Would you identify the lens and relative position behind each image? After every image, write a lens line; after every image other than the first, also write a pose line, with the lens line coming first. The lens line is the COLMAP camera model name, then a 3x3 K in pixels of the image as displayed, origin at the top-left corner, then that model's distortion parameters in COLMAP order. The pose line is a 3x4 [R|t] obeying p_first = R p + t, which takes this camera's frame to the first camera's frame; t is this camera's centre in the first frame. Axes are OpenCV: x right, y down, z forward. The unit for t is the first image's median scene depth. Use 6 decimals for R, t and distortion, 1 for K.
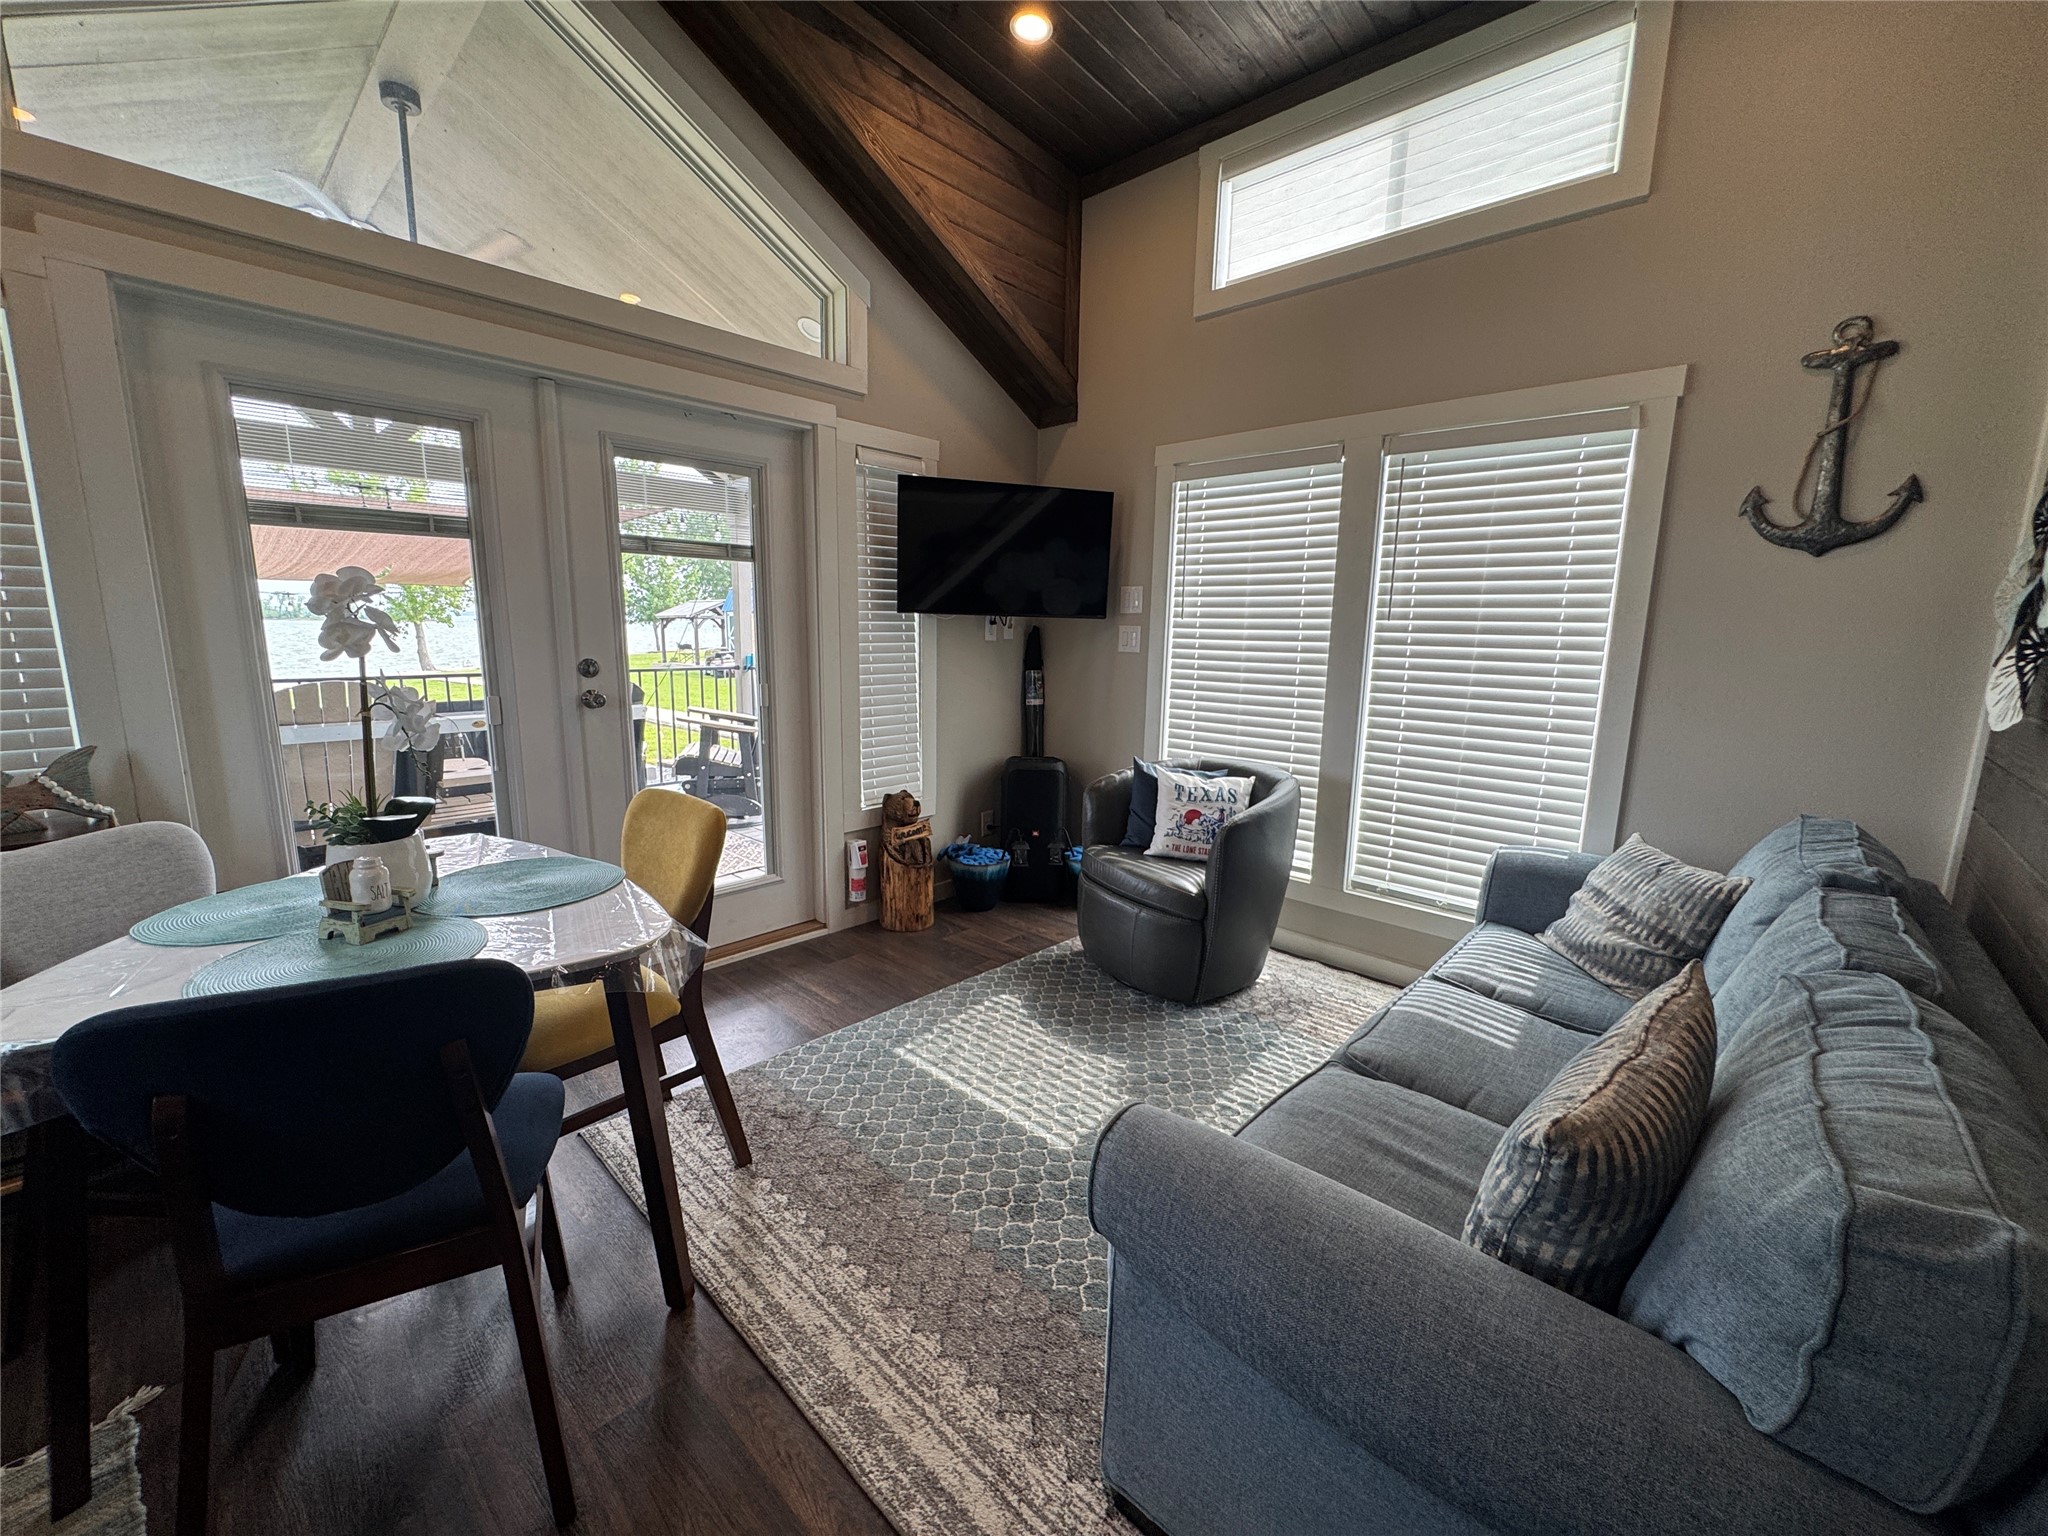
lens RADIAL K [[817.4, 0, 1021.3], [0, 817.4, 768.4], [0, 0, 1]] dist [-0.003602, 0.000668]
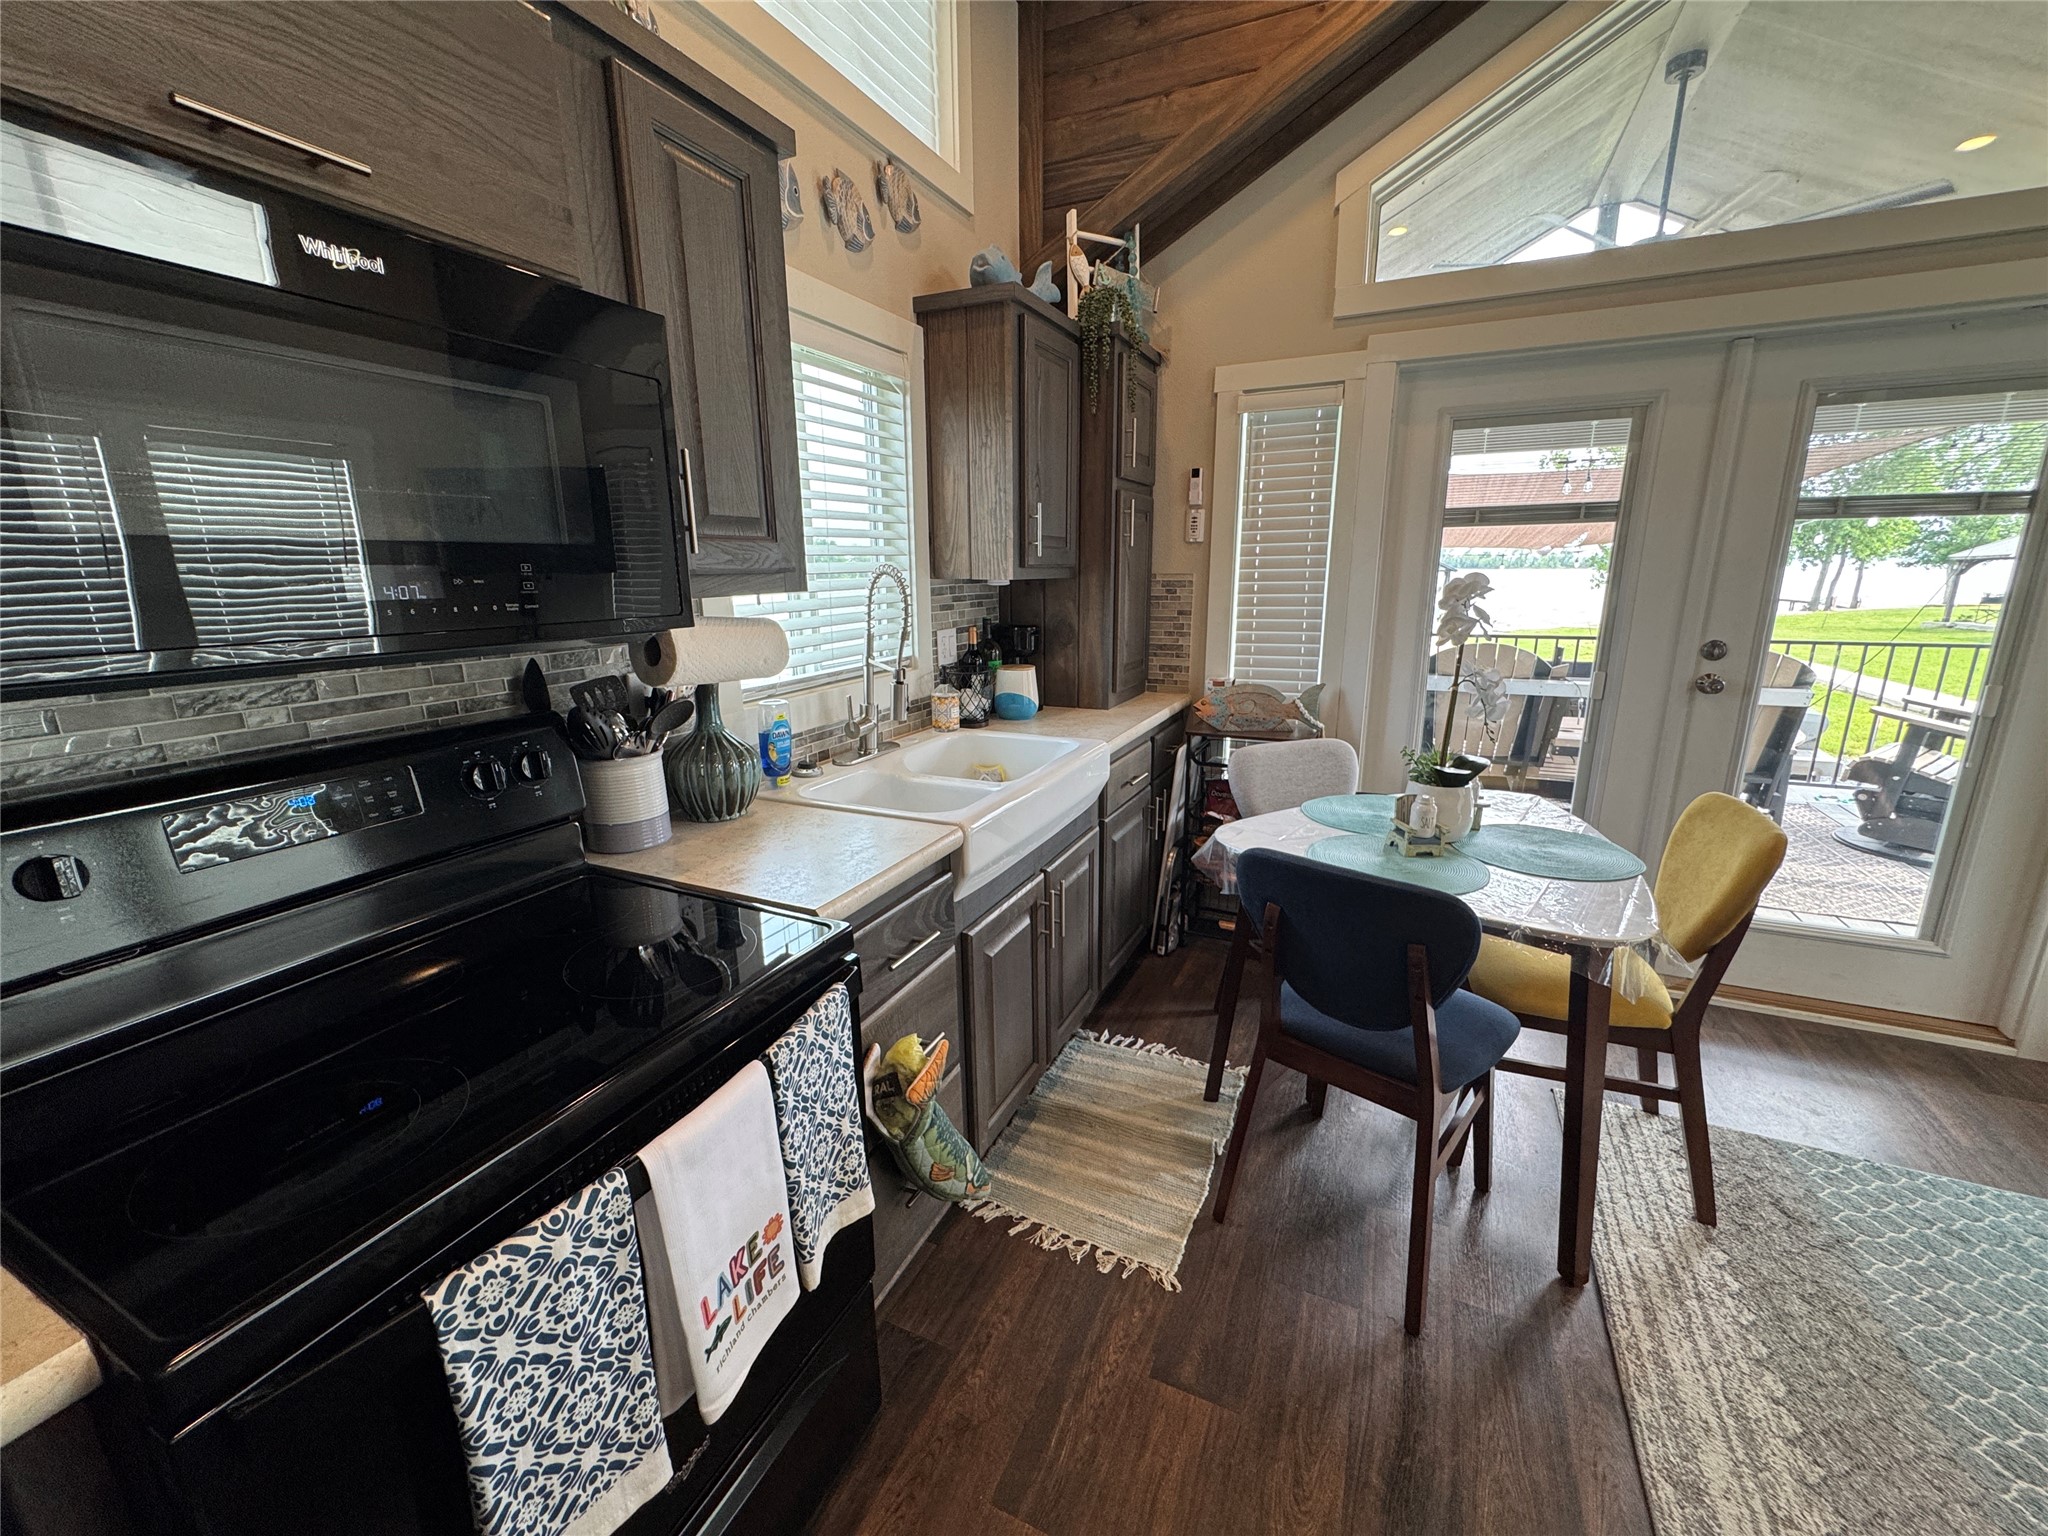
lens RADIAL K [[817.4, 0, 1021.3], [0, 817.4, 768.4], [0, 0, 1]] dist [-0.003602, 0.000668]
pose [[0.309629, 0.206897, -0.928075, 0.133409], [-0.148130, 0.974619, 0.167854, -0.036019], [0.939248, 0.085504, 0.332418, -0.042995]]
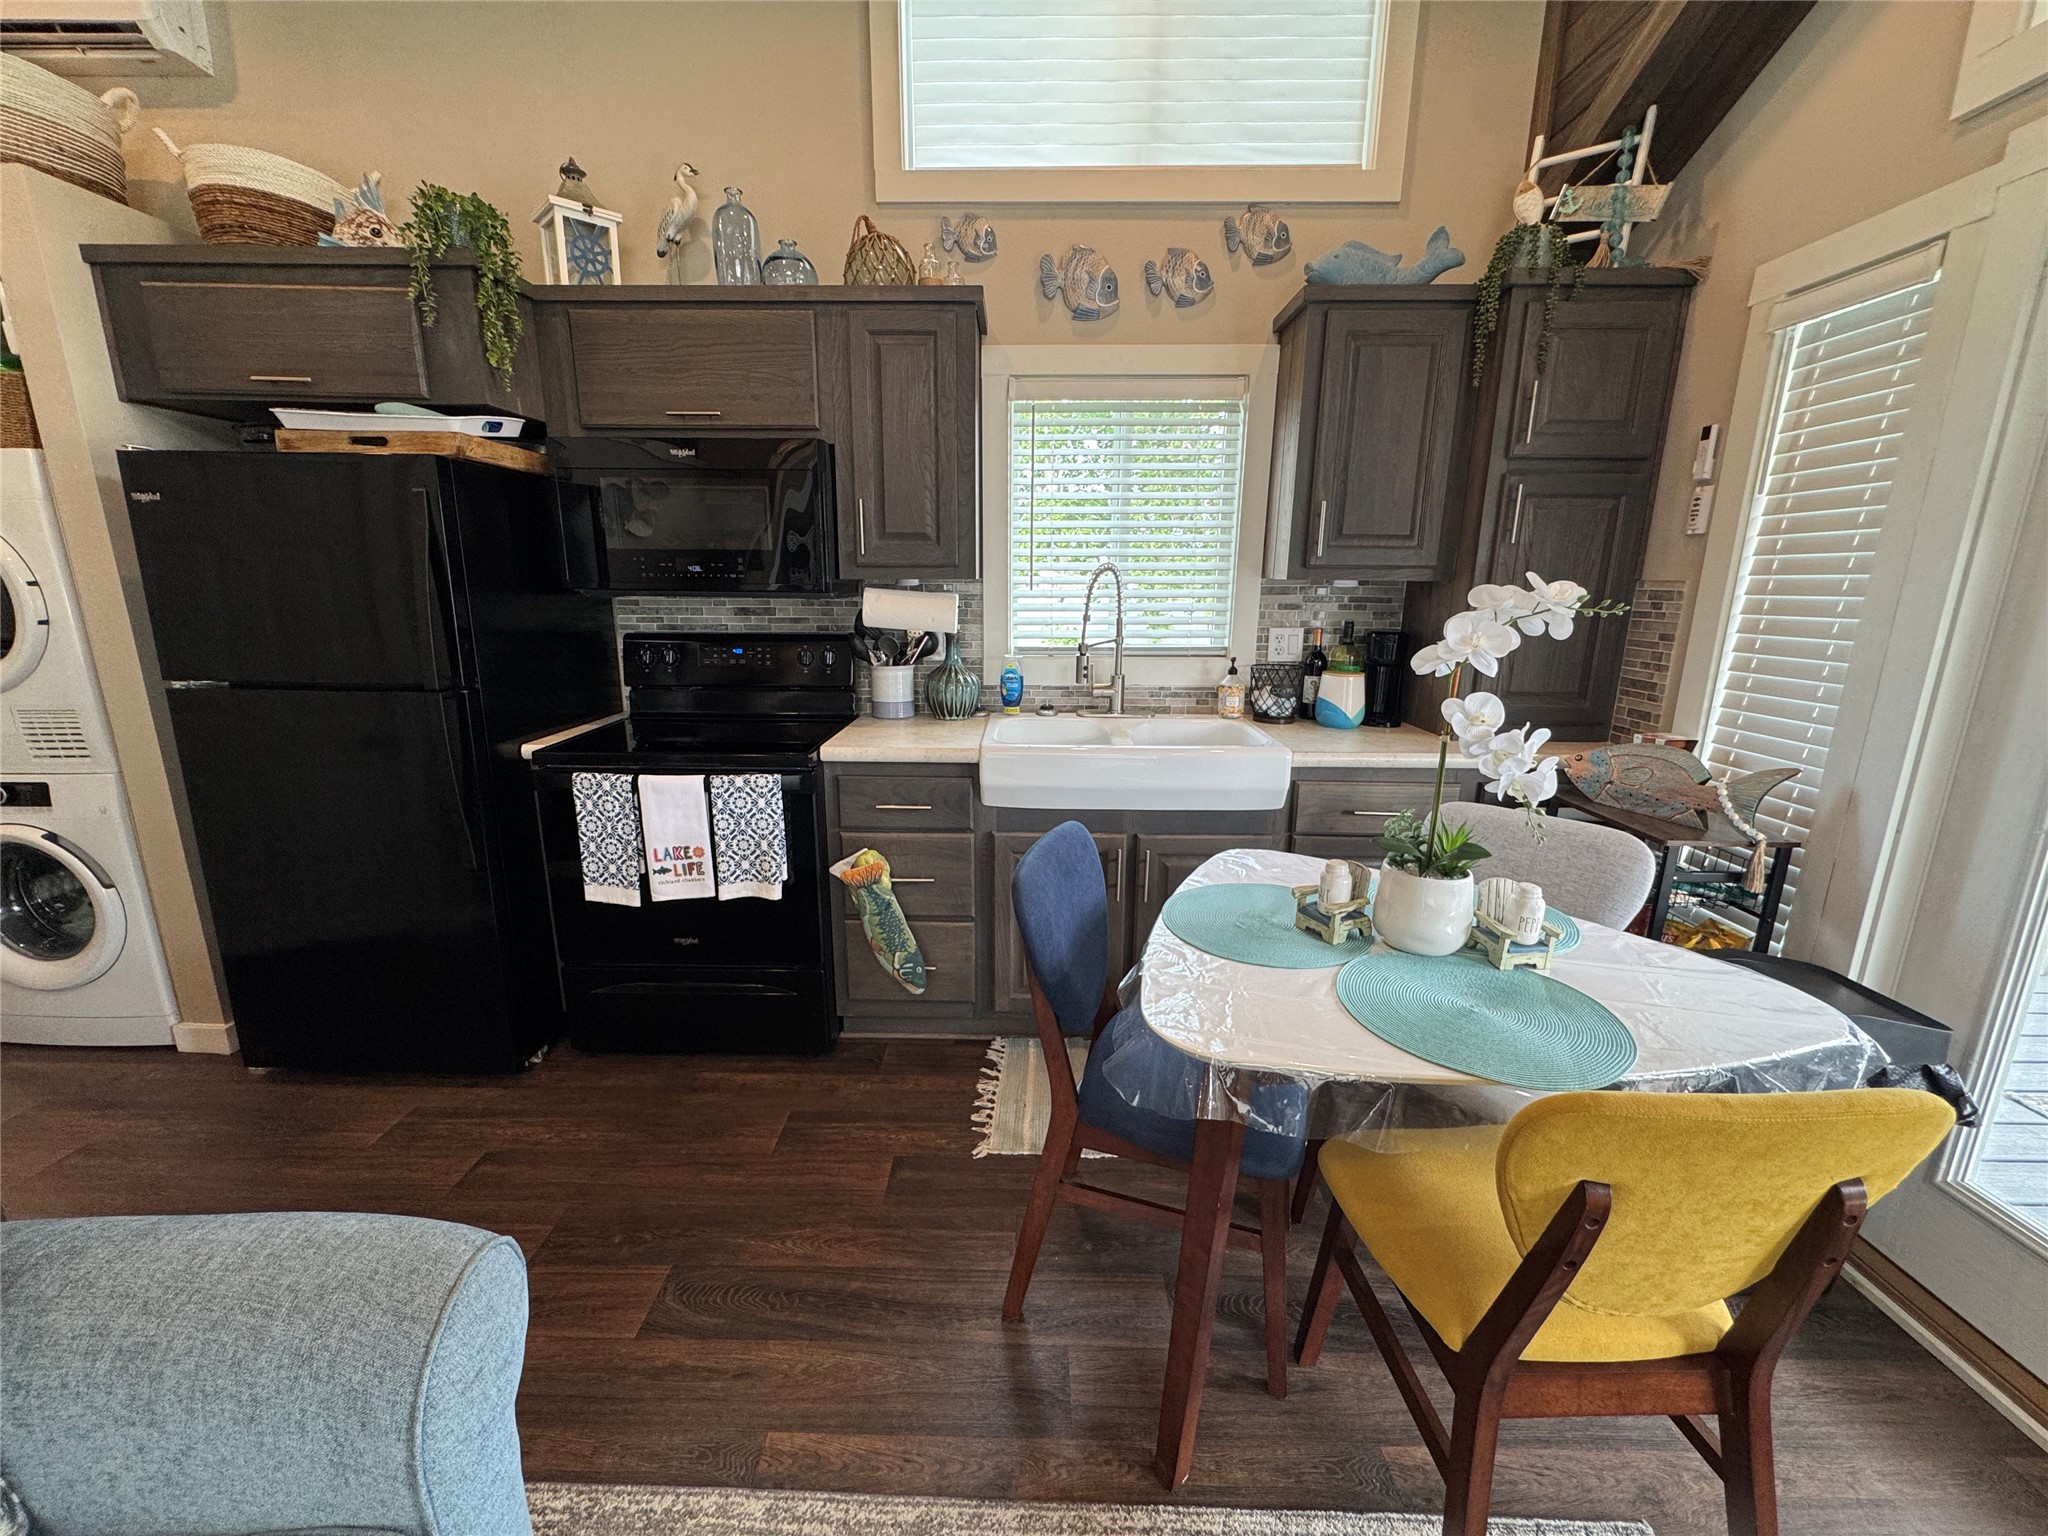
lens RADIAL K [[817.4, 0, 1021.3], [0, 817.4, 768.4], [0, 0, 1]] dist [-0.003602, 0.000668]
pose [[-0.738574, 0.130424, -0.661436, 0.092128], [-0.137224, 0.931487, 0.336901, -0.172218], [0.660059, 0.339591, -0.670074, 0.817498]]
